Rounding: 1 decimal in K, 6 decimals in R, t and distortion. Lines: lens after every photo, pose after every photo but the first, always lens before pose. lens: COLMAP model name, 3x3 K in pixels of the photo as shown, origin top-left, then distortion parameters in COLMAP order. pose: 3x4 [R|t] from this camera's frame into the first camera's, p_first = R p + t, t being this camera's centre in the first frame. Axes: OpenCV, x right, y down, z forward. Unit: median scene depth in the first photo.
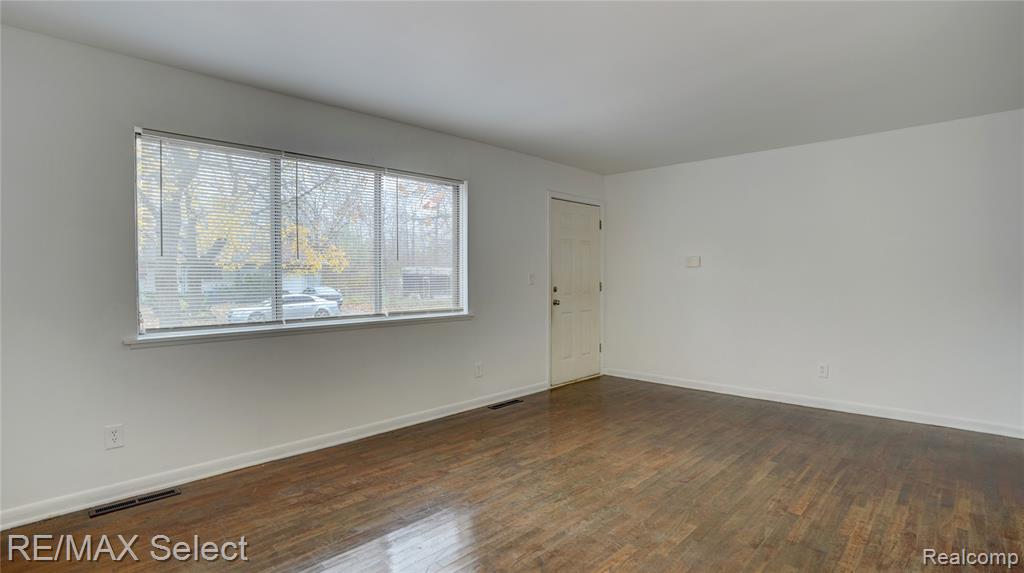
lens RADIAL K [[484.0, 0, 517.7], [0, 484.0, 284.4], [0, 0, 1]] dist [-0.053340, 0.020687]
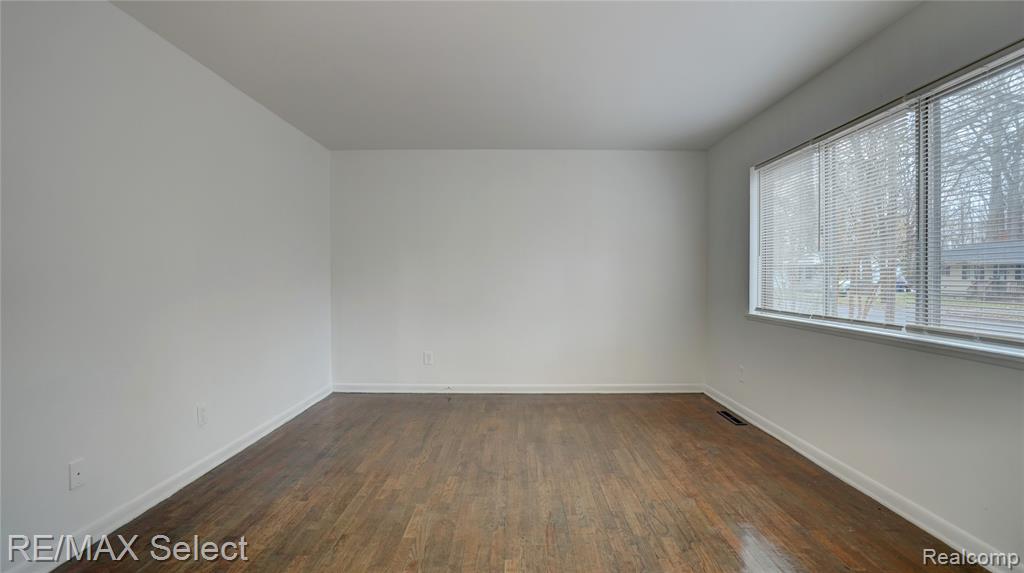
lens RADIAL K [[484.0, 0, 516.4], [0, 484.0, 282.7], [0, 0, 1]] dist [-0.053340, 0.020687]
pose [[-0.716280, 0.011944, -0.697711, 0.719544], [-0.009309, 0.999601, 0.026669, -0.010249], [0.697751, 0.025597, -0.715883, 1.510450]]
